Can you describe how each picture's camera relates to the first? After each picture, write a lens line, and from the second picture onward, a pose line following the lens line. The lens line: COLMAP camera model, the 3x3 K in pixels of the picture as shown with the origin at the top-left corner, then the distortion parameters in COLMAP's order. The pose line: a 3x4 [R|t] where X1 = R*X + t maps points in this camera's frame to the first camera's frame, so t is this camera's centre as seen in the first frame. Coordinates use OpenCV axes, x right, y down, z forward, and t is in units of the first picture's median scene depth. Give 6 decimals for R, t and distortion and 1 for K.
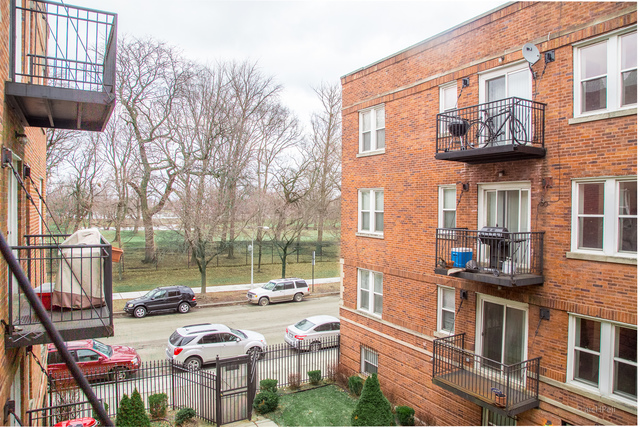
lens RADIAL K [[438.7, 0, 320.0], [0, 438.7, 213.5], [0, 0, 1]] dist [0.039228, -0.000266]
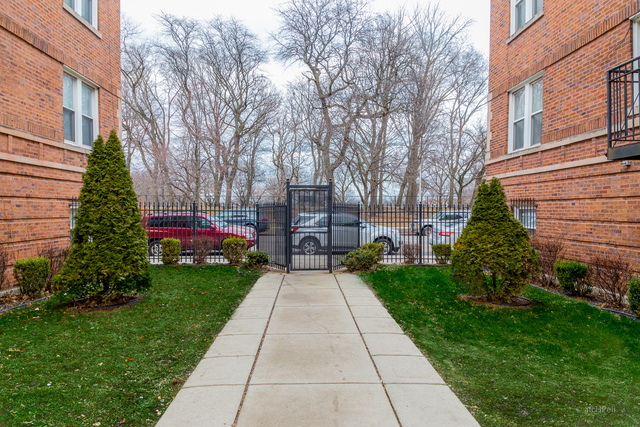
lens RADIAL K [[438.7, 0, 320.0], [0, 438.7, 213.5], [0, 0, 1]] dist [0.039228, -0.000266]
pose [[0.884288, -0.022958, -0.466378, 0.058898], [0.016454, 0.999702, -0.018013, 0.130521], [0.466653, 0.008255, 0.884402, 0.116250]]
